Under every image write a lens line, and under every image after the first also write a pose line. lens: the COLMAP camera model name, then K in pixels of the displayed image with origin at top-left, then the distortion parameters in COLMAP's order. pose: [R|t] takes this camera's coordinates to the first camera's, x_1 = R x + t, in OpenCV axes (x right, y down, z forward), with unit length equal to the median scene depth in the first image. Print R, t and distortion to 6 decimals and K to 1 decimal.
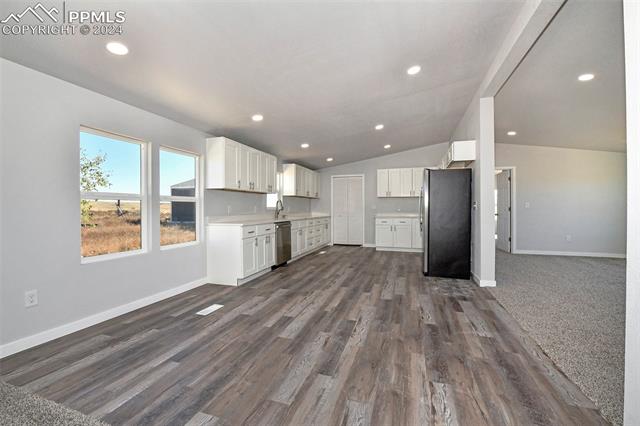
lens RADIAL K [[258.9, 0, 320.1], [0, 258.9, 207.3], [0, 0, 1]] dist [0.000961, 0.000061]
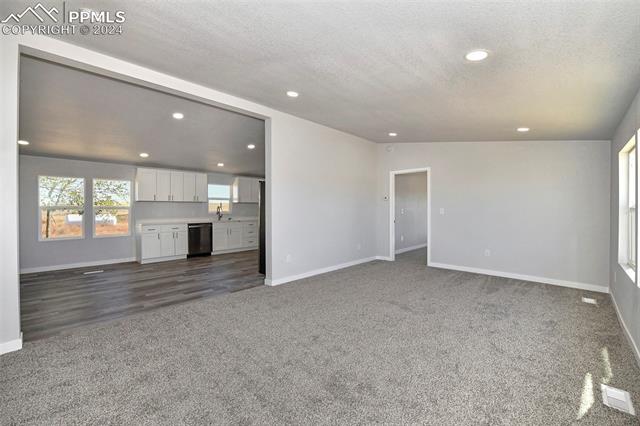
lens RADIAL K [[258.9, 0, 320.1], [0, 258.9, 207.3], [0, 0, 1]] dist [0.000961, 0.000061]
pose [[0.901454, 0.000971, -0.432874, 1.137090], [-0.000866, 1.000000, 0.000438, -0.031564], [0.432874, -0.000020, 0.901455, 0.057316]]
